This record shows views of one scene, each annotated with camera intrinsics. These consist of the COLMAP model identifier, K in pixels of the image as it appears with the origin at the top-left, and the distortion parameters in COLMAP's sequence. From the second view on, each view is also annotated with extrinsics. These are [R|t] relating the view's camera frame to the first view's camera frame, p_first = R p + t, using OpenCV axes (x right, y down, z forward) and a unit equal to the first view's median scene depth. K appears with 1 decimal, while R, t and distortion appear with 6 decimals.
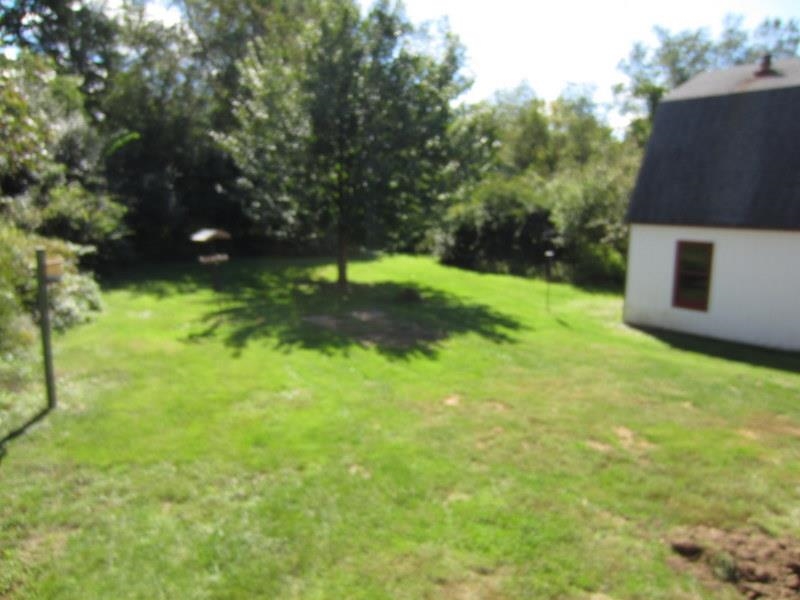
lens RADIAL K [[619.3, 0, 413.1], [0, 619.3, 292.9], [0, 0, 1]] dist [-0.034576, 0.024793]
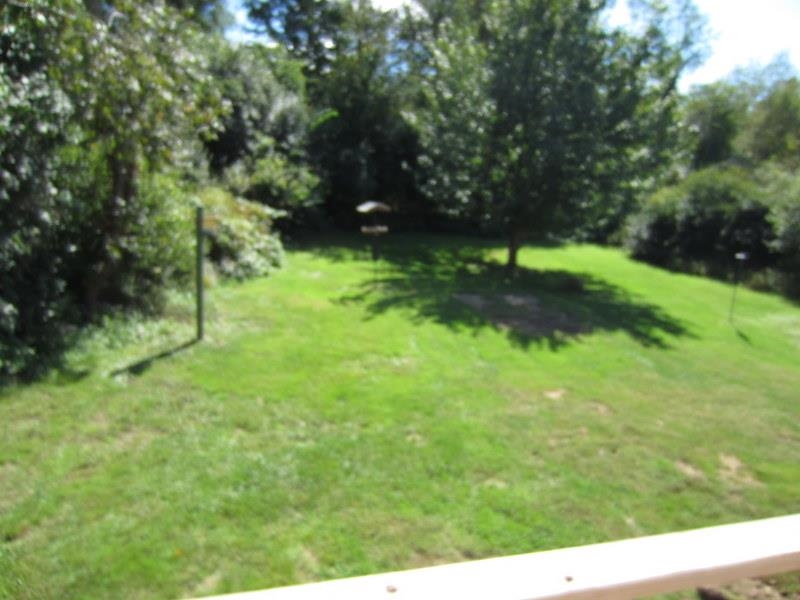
lens RADIAL K [[619.3, 0, 392.7], [0, 619.3, 299.8], [0, 0, 1]] dist [-0.034576, 0.024793]
pose [[0.920548, 0.120021, -0.371735, 0.102247], [-0.106415, 0.992688, 0.056985, 0.000689], [0.375856, -0.012899, 0.926588, 0.012871]]
